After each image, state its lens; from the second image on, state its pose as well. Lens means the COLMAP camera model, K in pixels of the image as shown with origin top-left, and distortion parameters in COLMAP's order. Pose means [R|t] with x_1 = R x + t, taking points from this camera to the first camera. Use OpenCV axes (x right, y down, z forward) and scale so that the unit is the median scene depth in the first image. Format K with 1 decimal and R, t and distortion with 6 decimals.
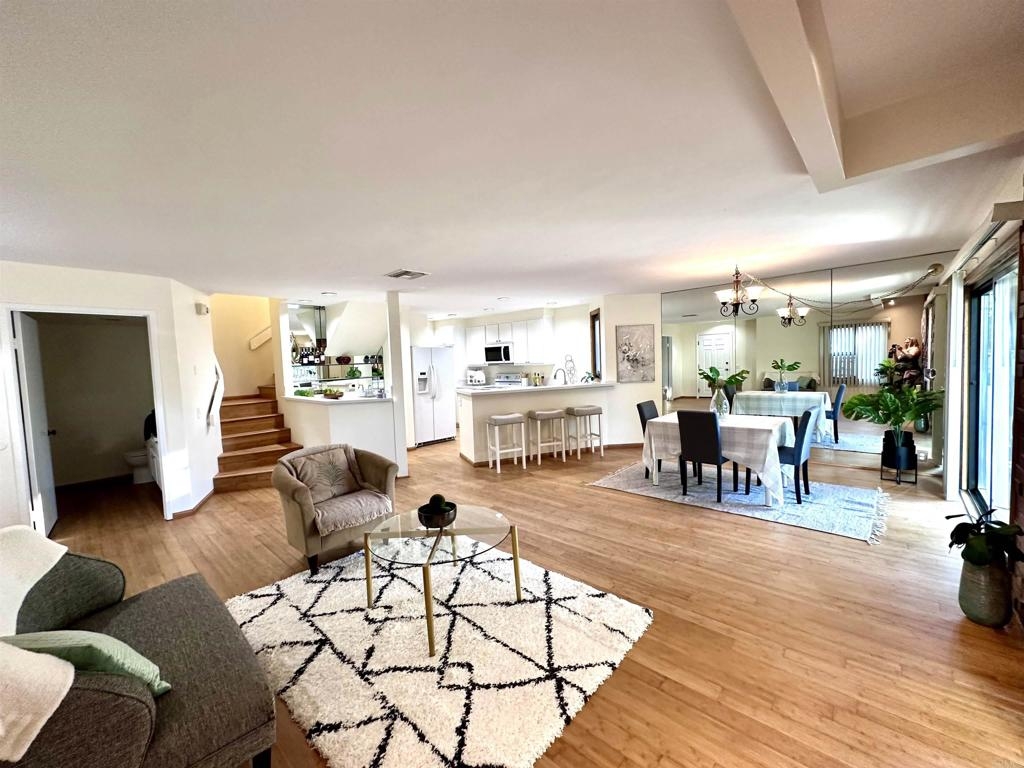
lens RADIAL K [[407.4, 0, 512.0], [0, 407.4, 384.0], [0, 0, 1]] dist [-0.002799, 0.000336]
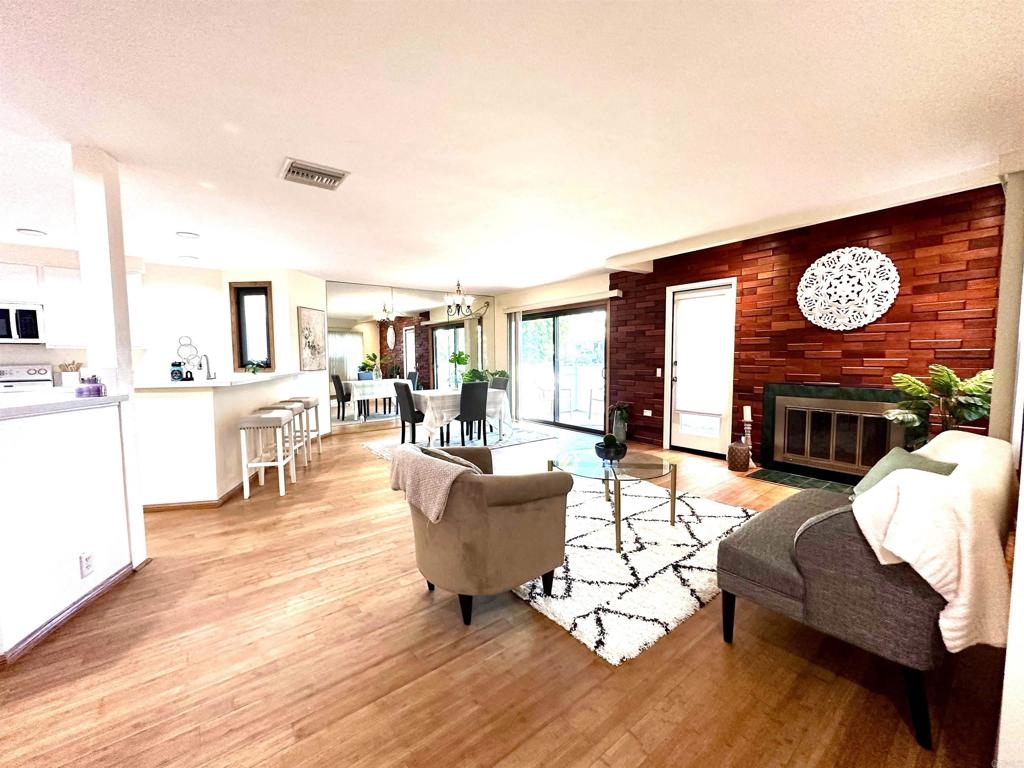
lens RADIAL K [[407.4, 0, 512.0], [0, 407.4, 384.0], [0, 0, 1]] dist [-0.002799, 0.000336]
pose [[0.161312, -0.032352, 0.986373, -0.540811], [0.057613, 0.998067, 0.023314, 0.030014], [-0.985220, 0.053067, 0.162864, 0.413509]]
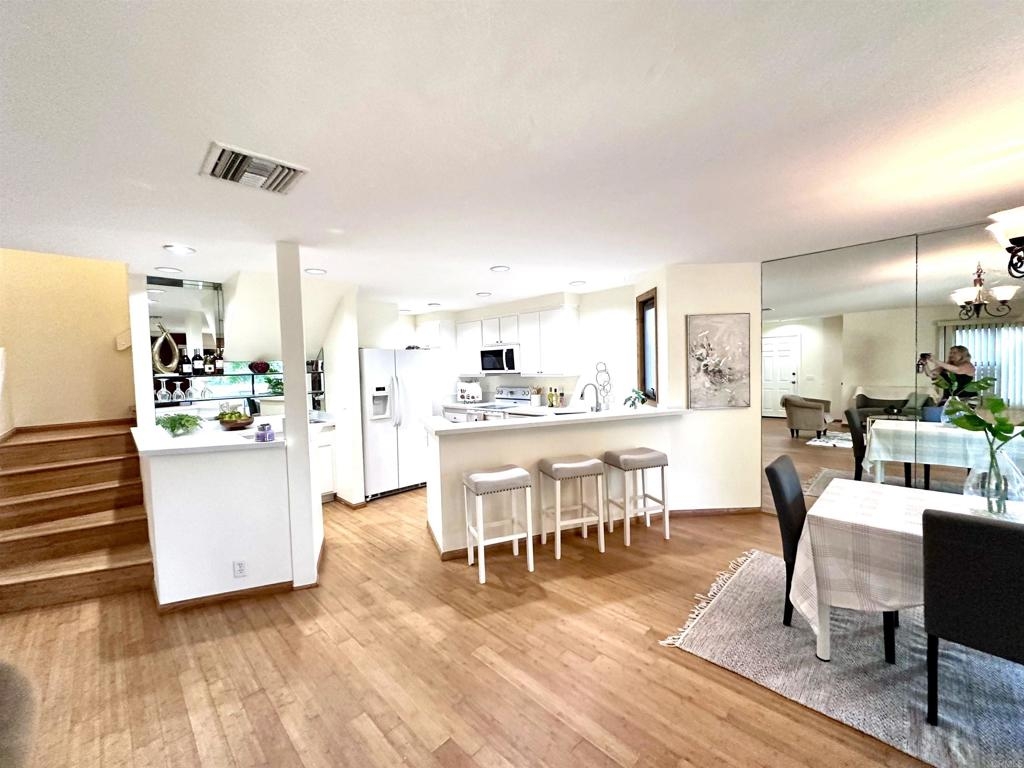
lens RADIAL K [[407.4, 0, 512.0], [0, 407.4, 384.0], [0, 0, 1]] dist [-0.002799, 0.000336]
pose [[0.999342, 0.009874, -0.034906, 0.018837], [-0.010377, 0.999845, -0.014244, -0.029351], [0.034760, 0.014597, 0.999289, 0.388642]]
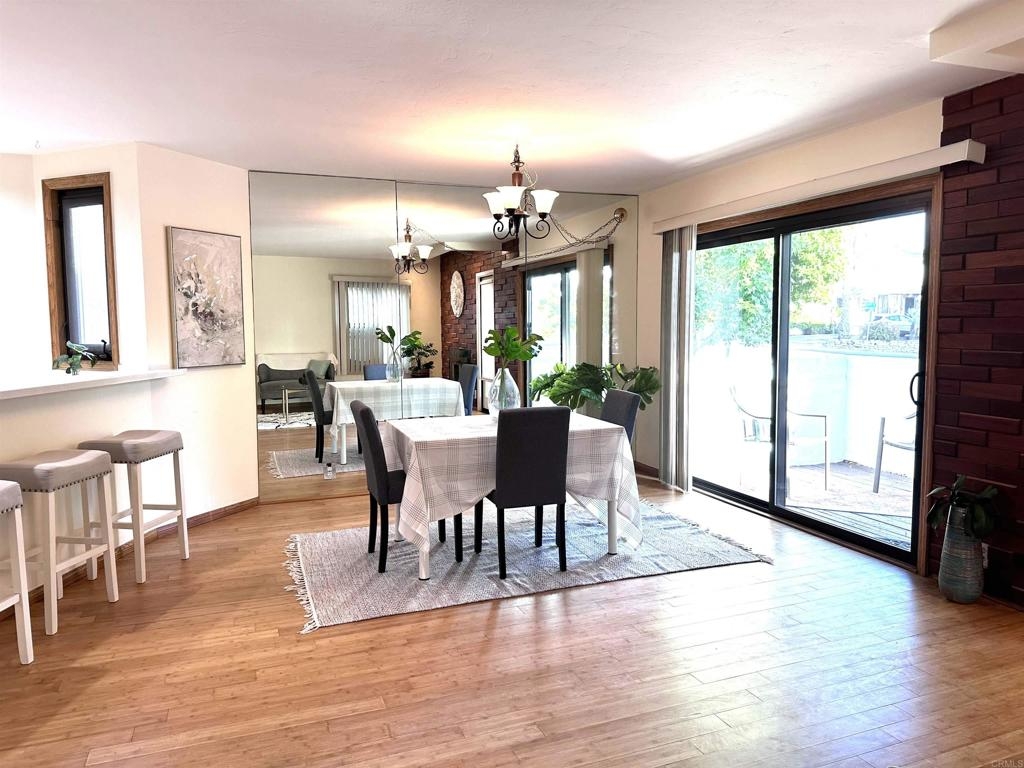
lens RADIAL K [[716.6, 0, 515.7], [0, 716.6, 383.6], [0, 0, 1]] dist [0.086265, -0.108339]
pose [[0.439302, -0.038342, 0.897521, -0.238448], [0.040262, 0.998925, 0.022967, 0.008050], [-0.897437, 0.026047, 0.440374, 0.386703]]
